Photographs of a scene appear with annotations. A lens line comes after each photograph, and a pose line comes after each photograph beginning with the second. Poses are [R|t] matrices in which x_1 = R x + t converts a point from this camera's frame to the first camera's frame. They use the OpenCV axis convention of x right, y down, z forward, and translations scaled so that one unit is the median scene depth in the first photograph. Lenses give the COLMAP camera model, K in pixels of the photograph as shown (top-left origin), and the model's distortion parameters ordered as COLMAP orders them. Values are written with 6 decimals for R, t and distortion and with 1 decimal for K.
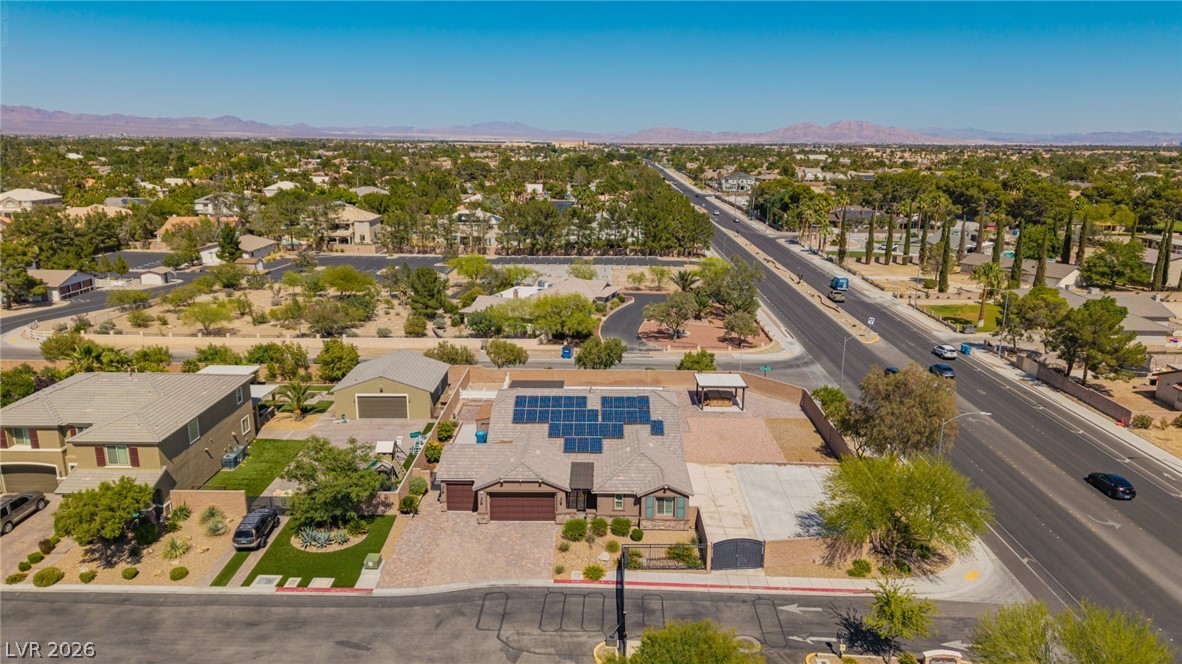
lens RADIAL K [[791.5, 0, 590.8], [0, 791.5, 315.2], [0, 0, 1]] dist [0.039044, -0.033704]
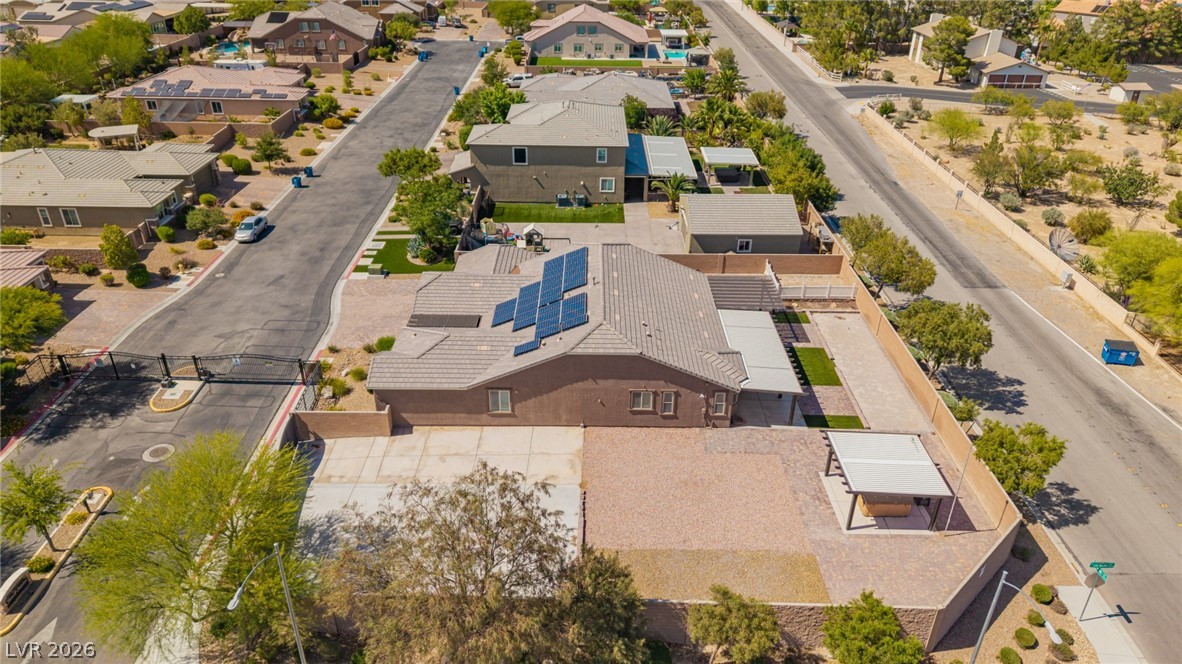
lens RADIAL K [[791.5, 0, 590.8], [0, 791.5, 315.2], [0, 0, 1]] dist [0.039044, -0.033704]
pose [[0.011205, 0.463253, -0.886155, 0.795265], [-0.234102, 0.862797, 0.448082, -0.246373], [0.972148, 0.202430, 0.118116, 1.082336]]
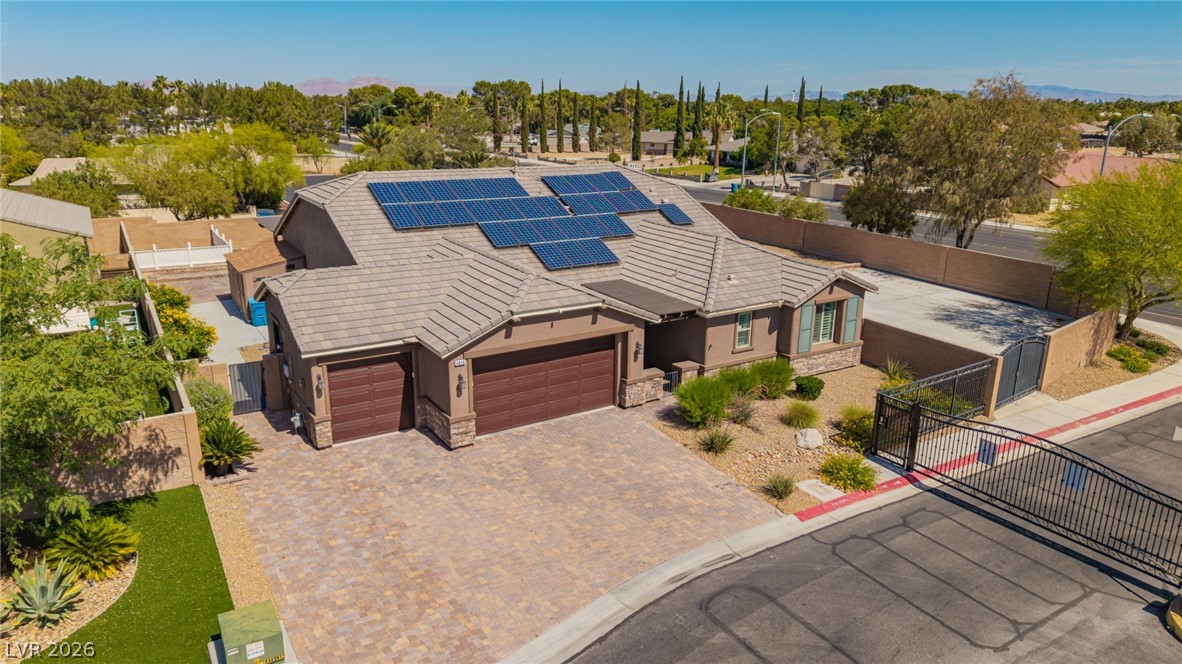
lens RADIAL K [[788.5, 0, 591.0], [0, 788.5, 332.0], [0, 0, 1]] dist [0.039164, -0.036852]
pose [[0.842355, -0.148844, 0.517962, -0.270430], [0.111949, 0.988466, 0.101990, 0.178742], [-0.527168, -0.027926, 0.849302, 0.657317]]
